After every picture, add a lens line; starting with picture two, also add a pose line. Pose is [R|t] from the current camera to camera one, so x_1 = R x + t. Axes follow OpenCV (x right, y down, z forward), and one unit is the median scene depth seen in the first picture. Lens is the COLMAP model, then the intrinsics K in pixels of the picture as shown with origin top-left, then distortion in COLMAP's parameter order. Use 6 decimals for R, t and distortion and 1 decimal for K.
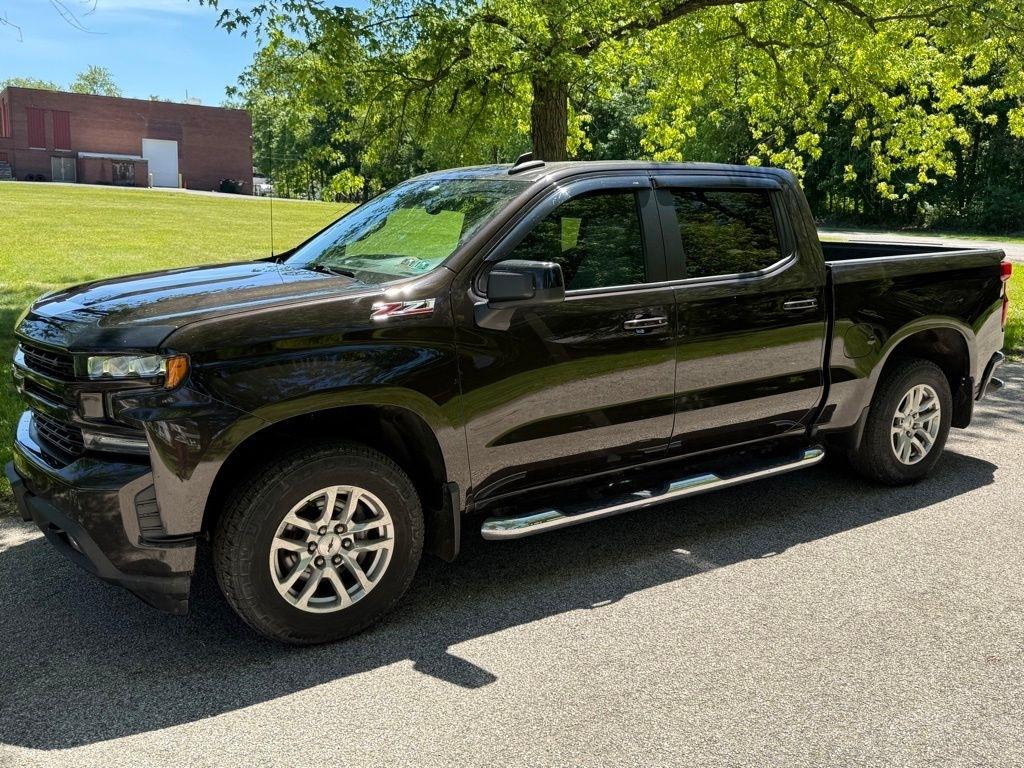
lens RADIAL K [[871.6, 0, 499.7], [0, 871.6, 378.0], [0, 0, 1]] dist [0.108805, -0.220679]
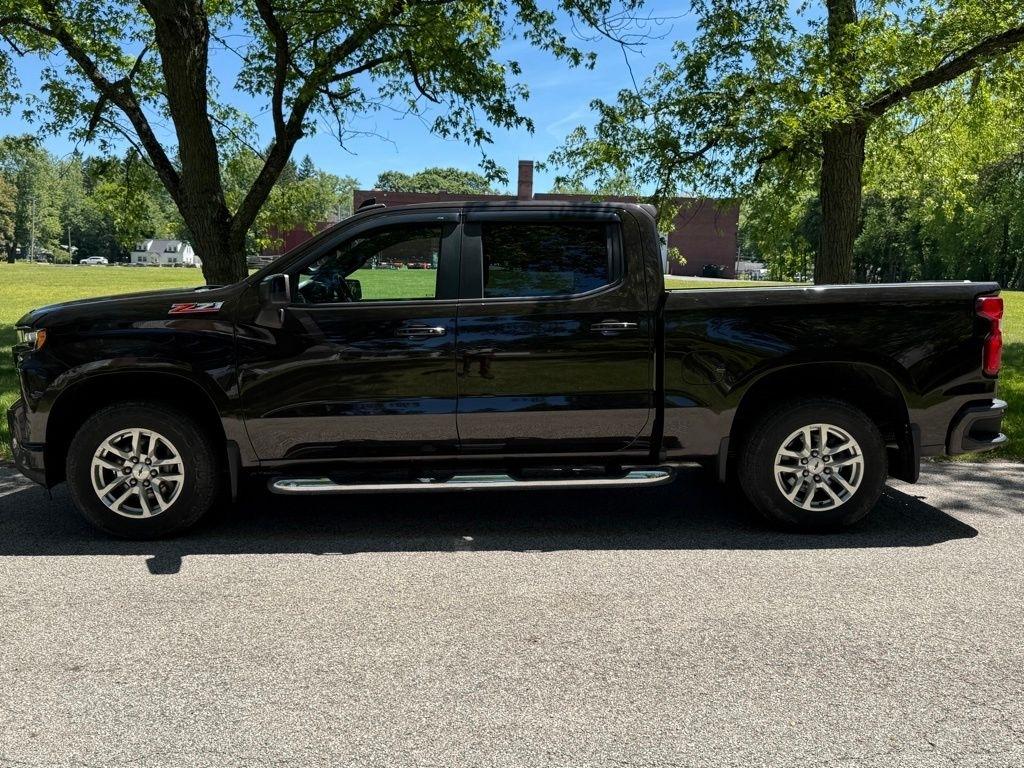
lens RADIAL K [[852.6, 0, 512.6], [0, 852.6, 404.4], [0, 0, 1]] dist [0.129719, -0.257124]
pose [[0.859782, 0.059429, -0.507191, 0.969599], [-0.090946, 0.995147, -0.037565, 0.074540], [0.502497, 0.078425, 0.861015, 0.076777]]
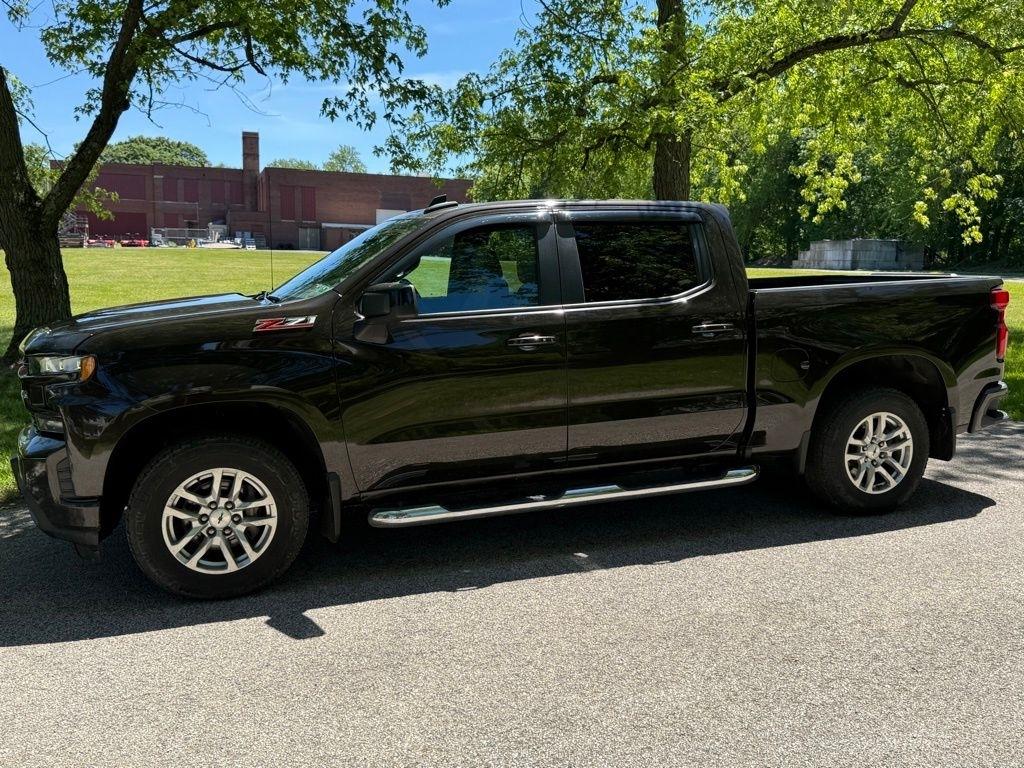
lens RADIAL K [[864.6, 0, 509.5], [0, 864.6, 385.1], [0, 0, 1]] dist [0.094805, -0.151690]
pose [[0.972227, 0.010946, -0.233785, 0.442673], [-0.024043, 0.998292, -0.053247, 0.057827], [0.232803, 0.057389, 0.970829, -0.080128]]
